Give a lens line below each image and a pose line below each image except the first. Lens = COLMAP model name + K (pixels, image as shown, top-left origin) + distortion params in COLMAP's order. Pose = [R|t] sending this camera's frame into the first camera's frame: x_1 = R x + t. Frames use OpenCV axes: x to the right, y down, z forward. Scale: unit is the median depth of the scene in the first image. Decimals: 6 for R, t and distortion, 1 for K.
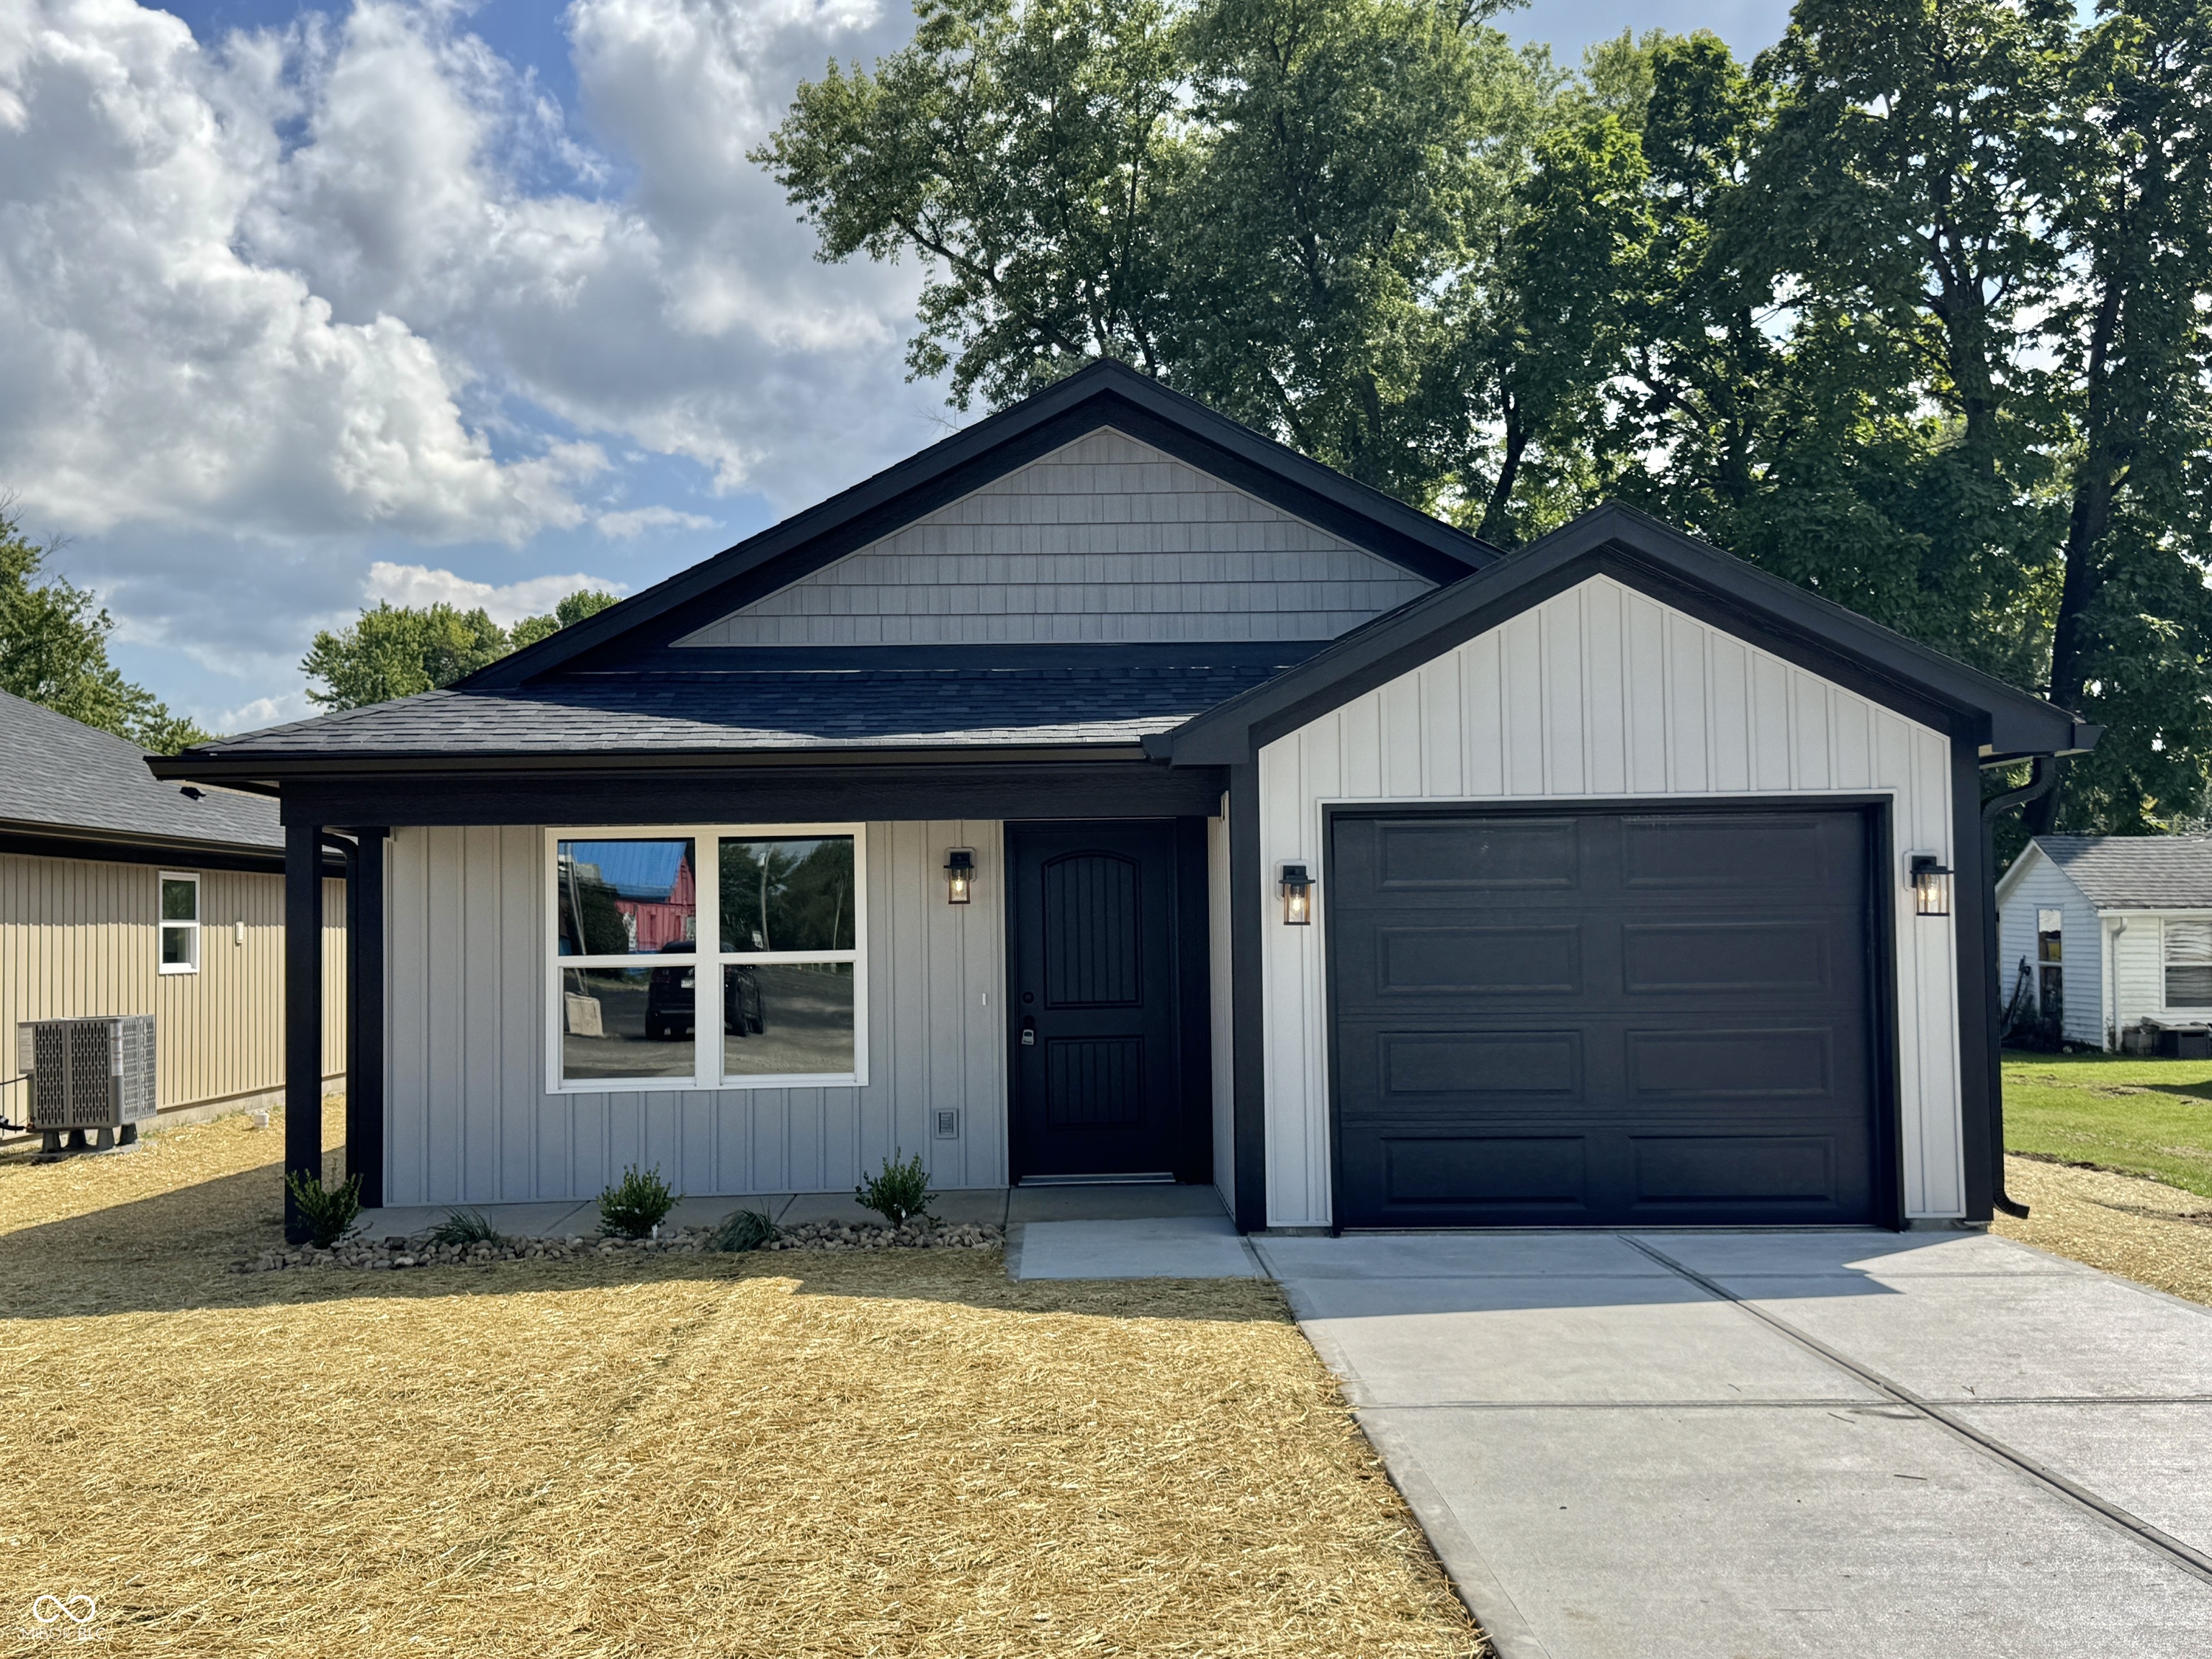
lens RADIAL K [[2244.2, 0, 1140.3], [0, 2244.2, 831.0], [0, 0, 1]] dist [0.102111, -0.037345]
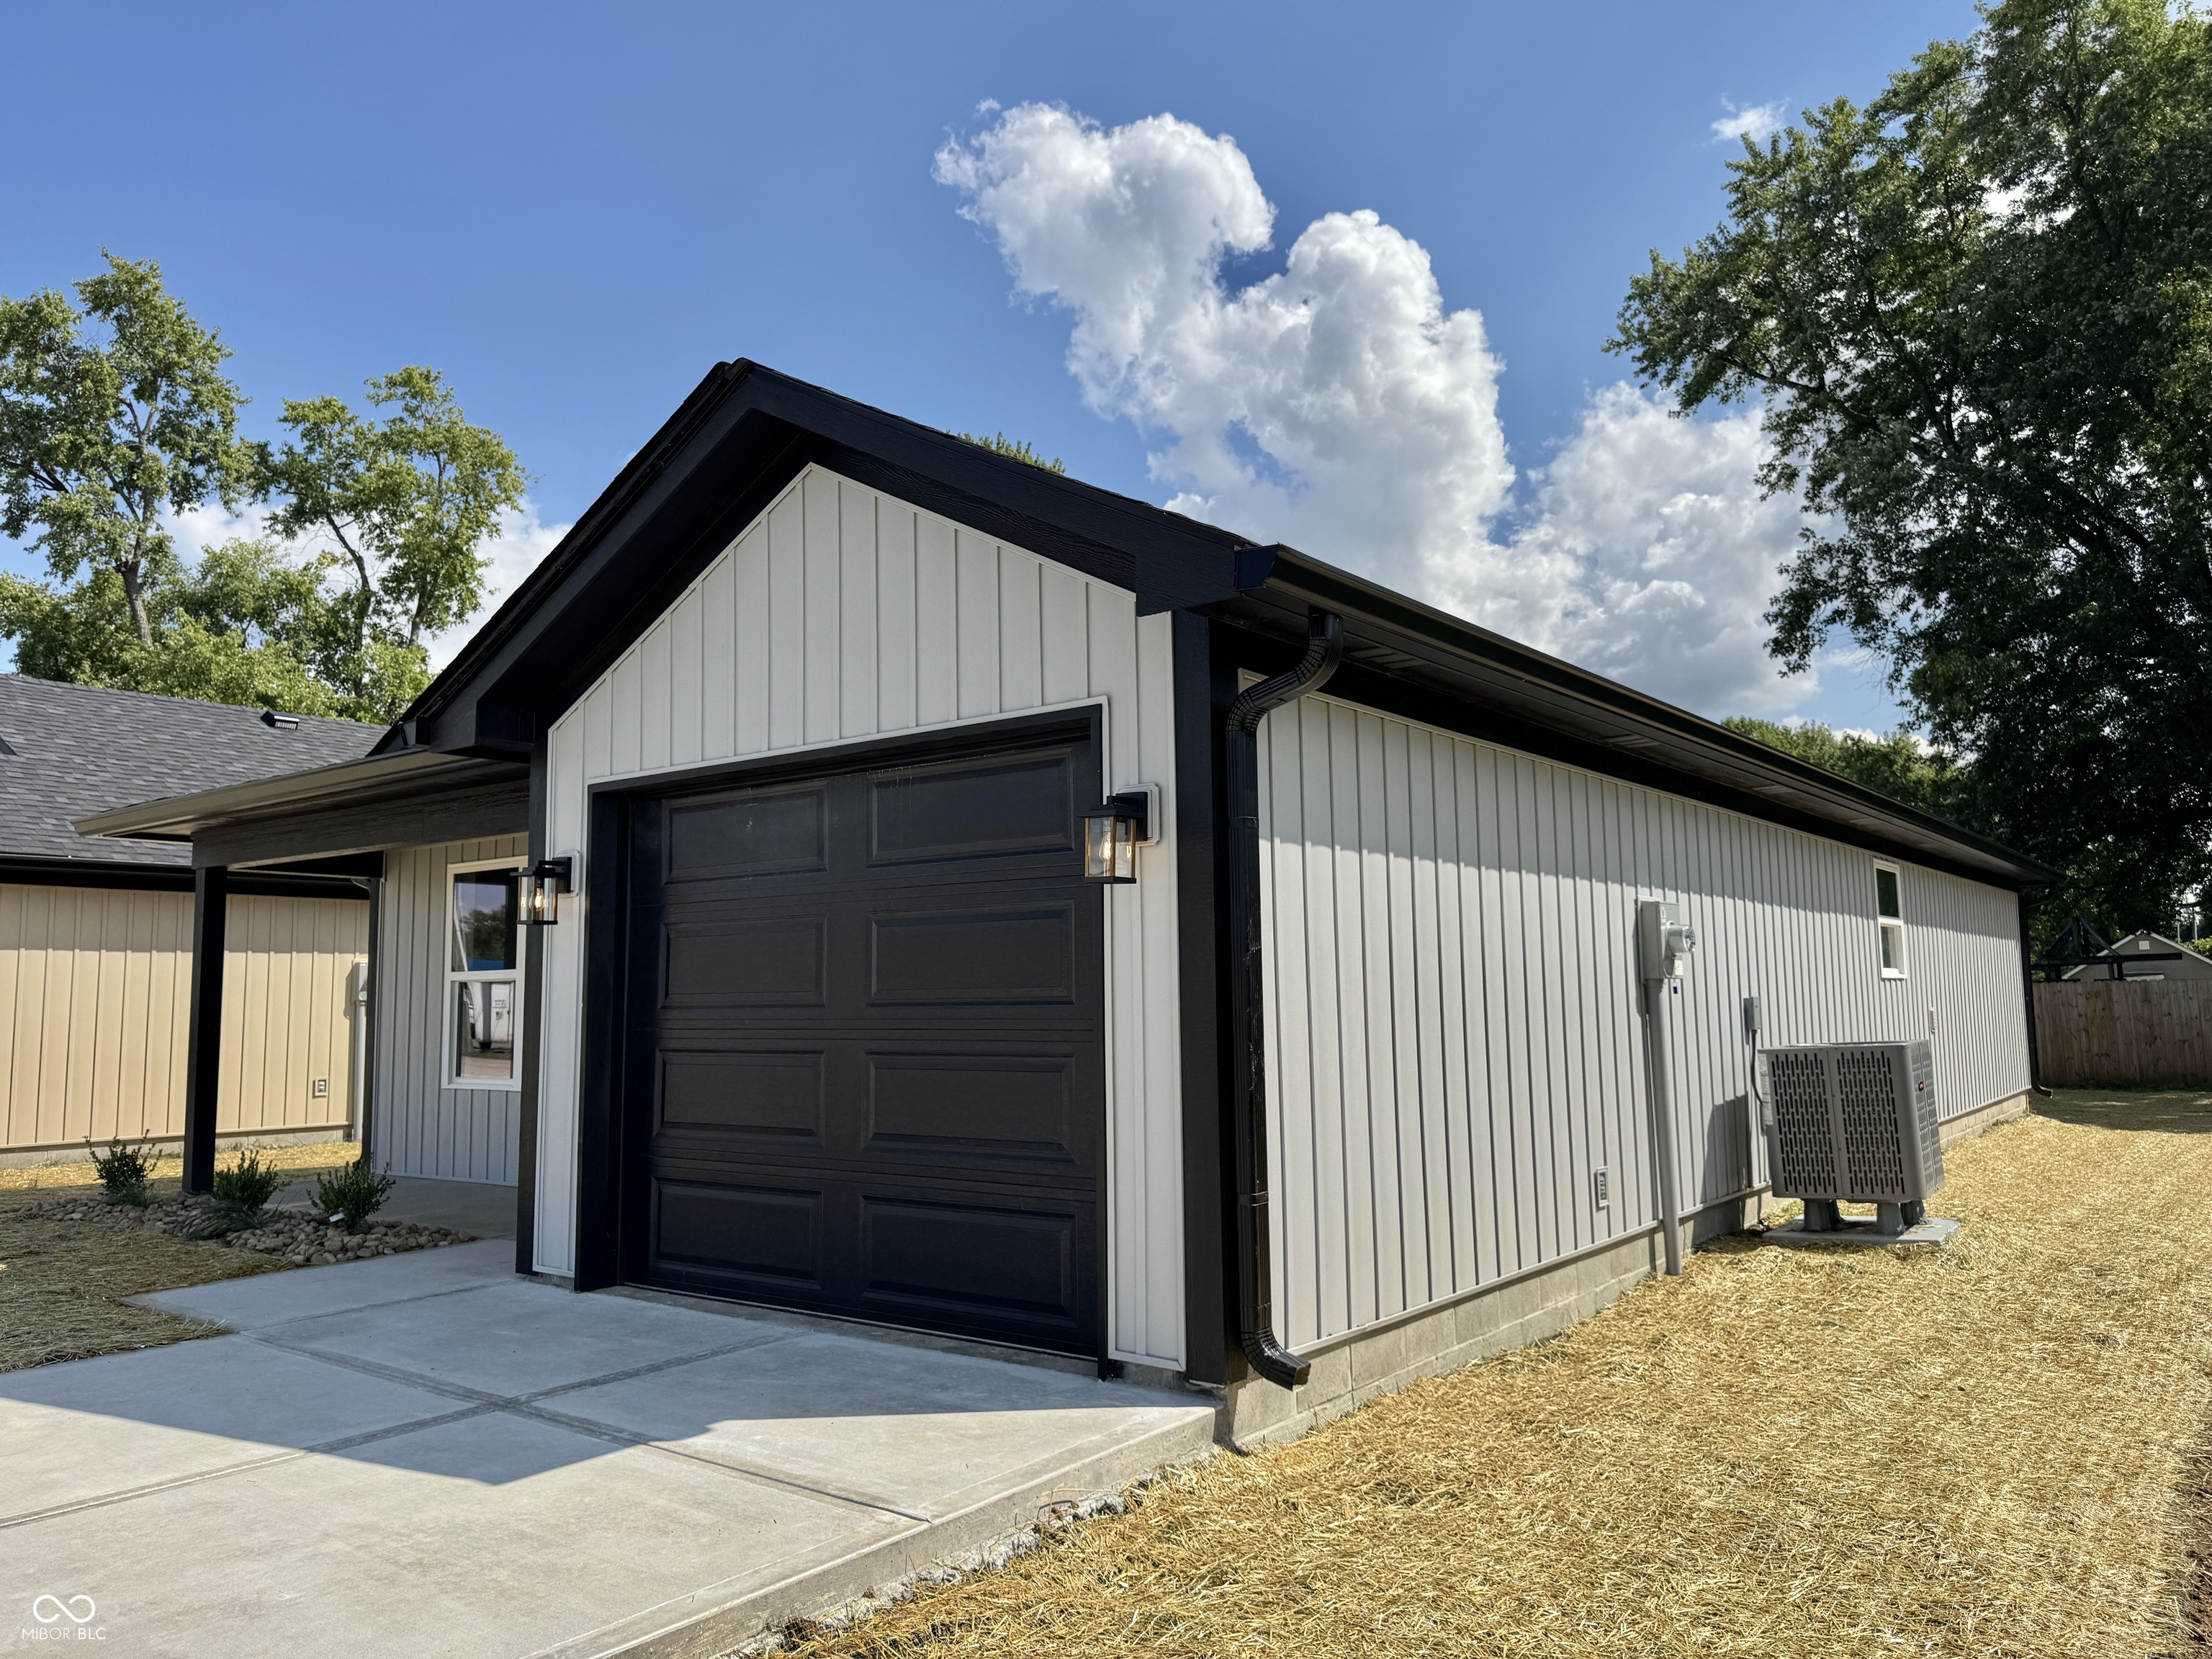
lens RADIAL K [[1582.5, 0, 1106.0], [0, 1582.5, 829.5], [0, 0, 1]] dist [0.099504, -0.139882]
pose [[0.771728, -0.062604, -0.632863, 0.545383], [0.029845, 0.997612, -0.062292, 0.043268], [0.635252, 0.029185, 0.771753, 0.563883]]
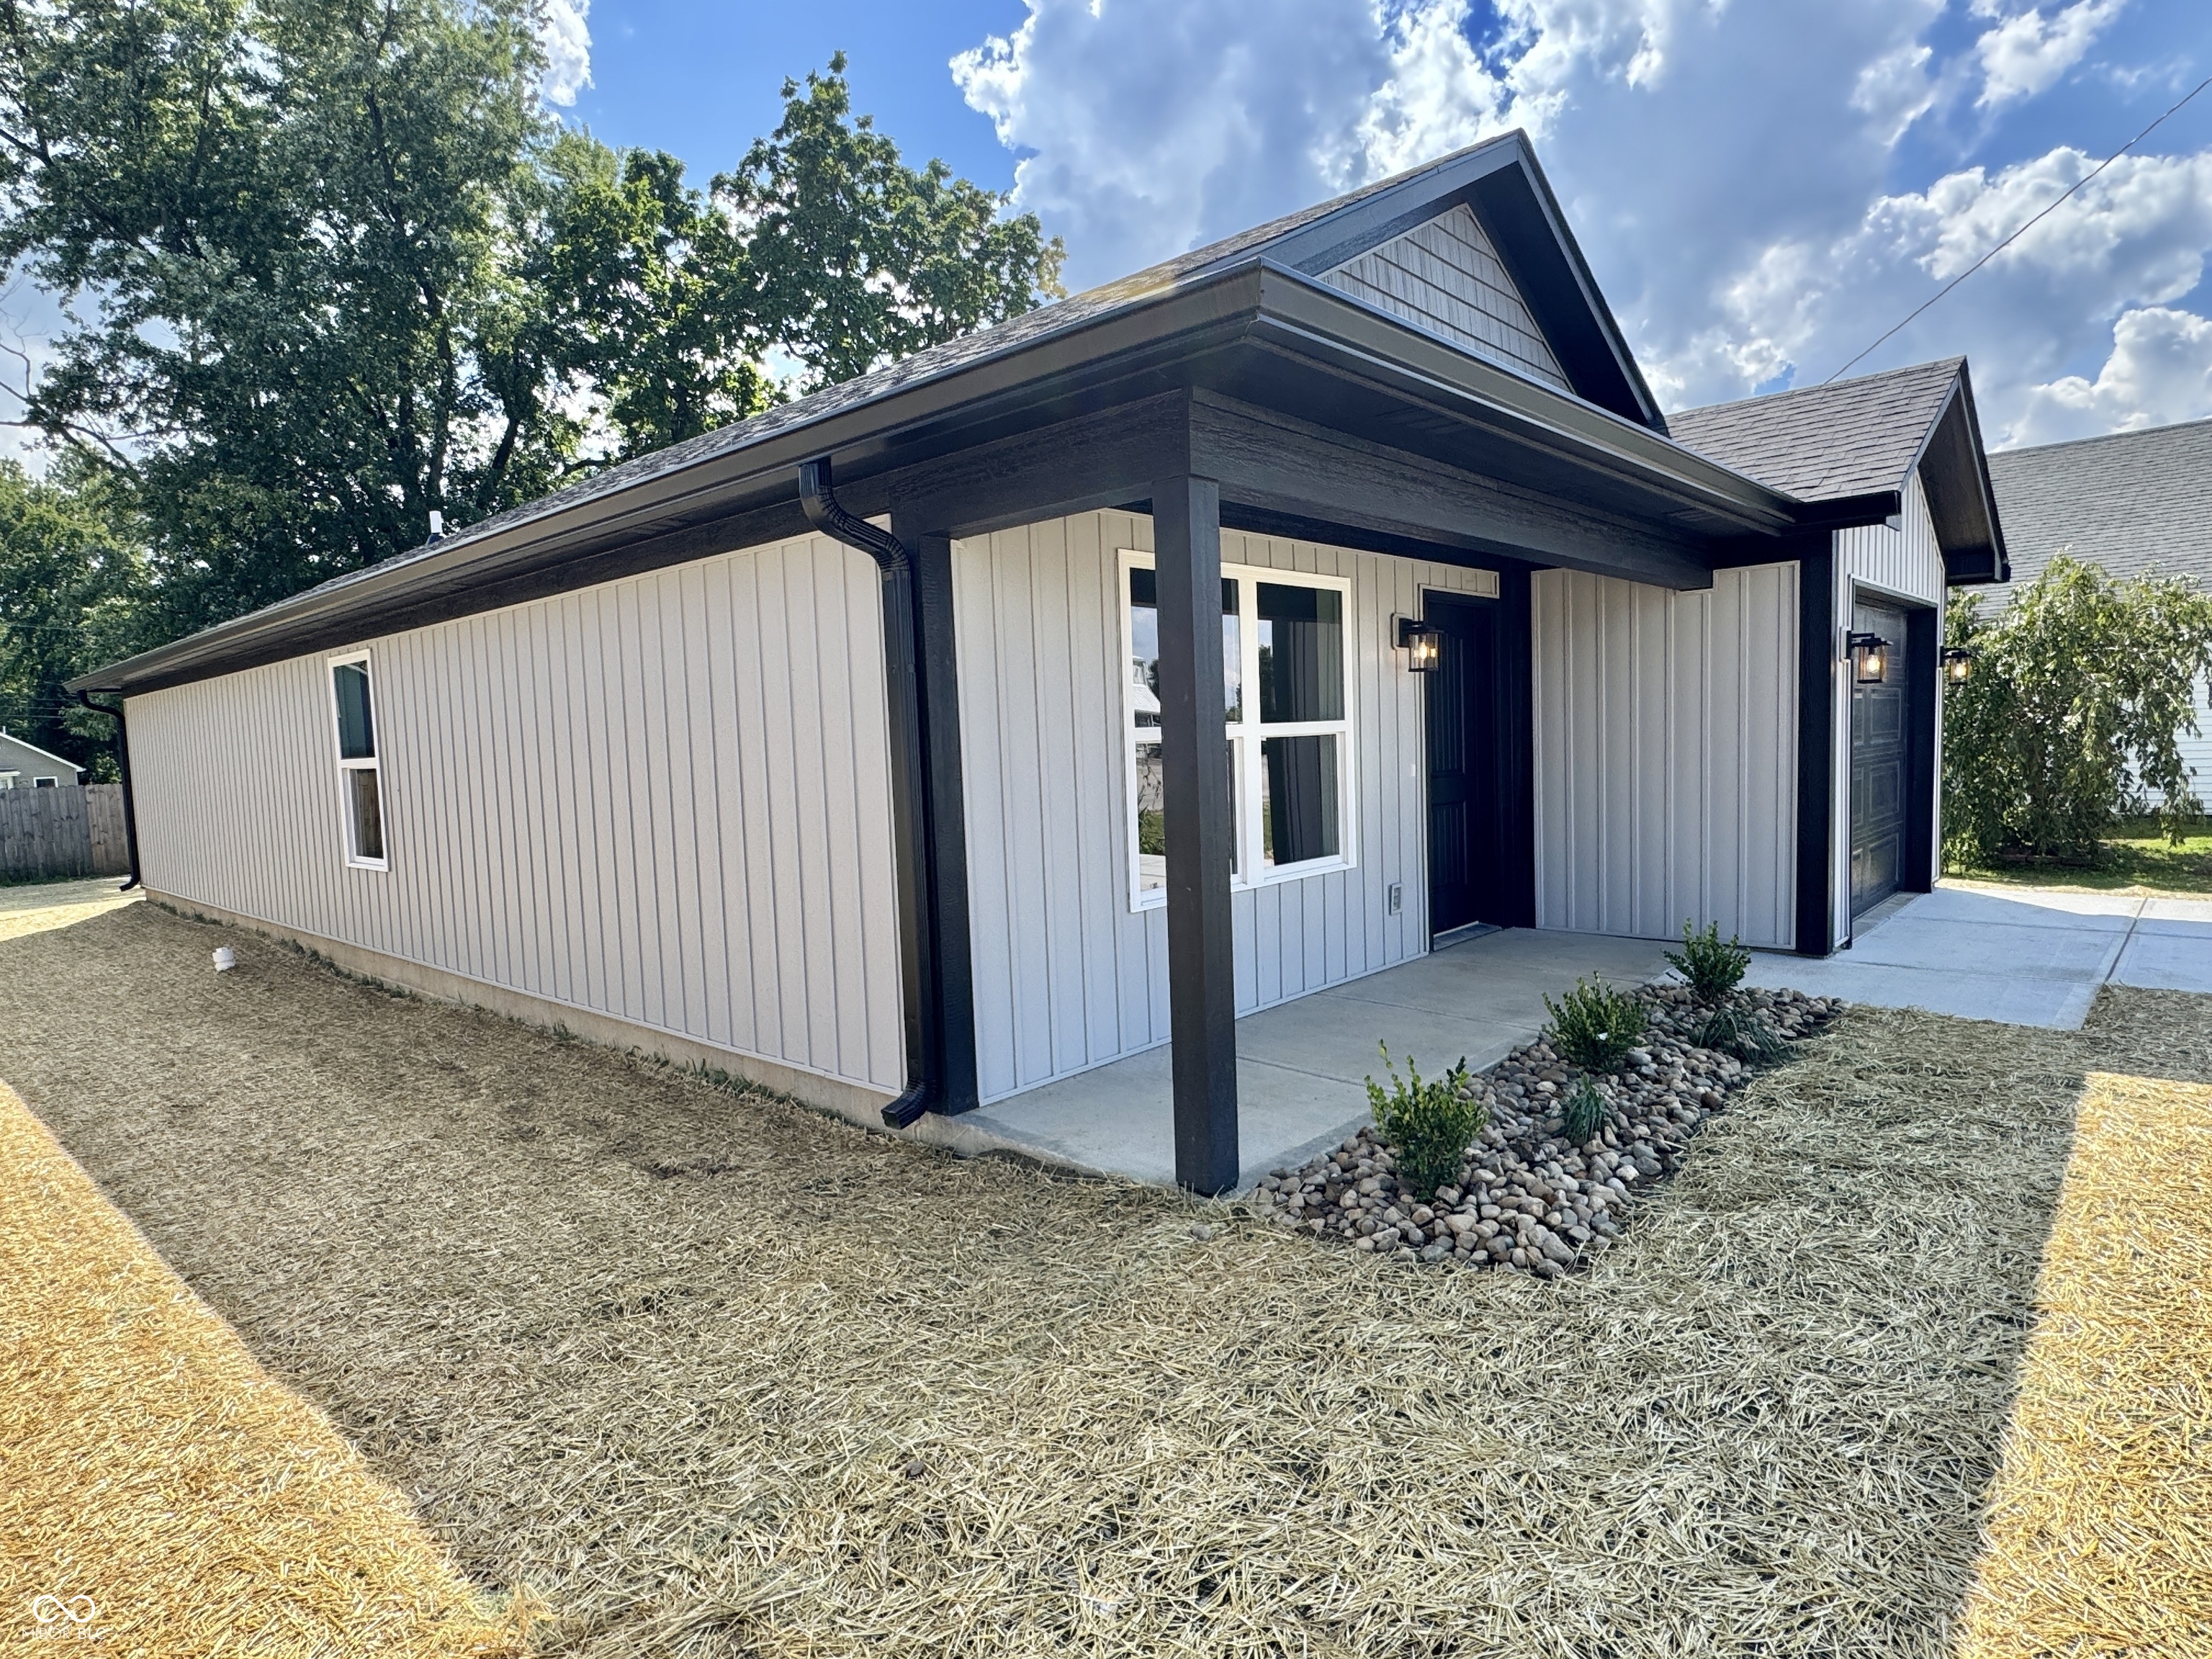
lens RADIAL K [[1211.3, 0, 1106.0], [0, 1211.3, 829.5], [0, 0, 1]] dist [-0.000383, 0.000648]
pose [[0.691878, -0.066630, 0.718934, -0.546728], [-0.007278, 0.995039, 0.099223, 0.048775], [-0.721978, -0.073882, 0.687960, 0.730336]]
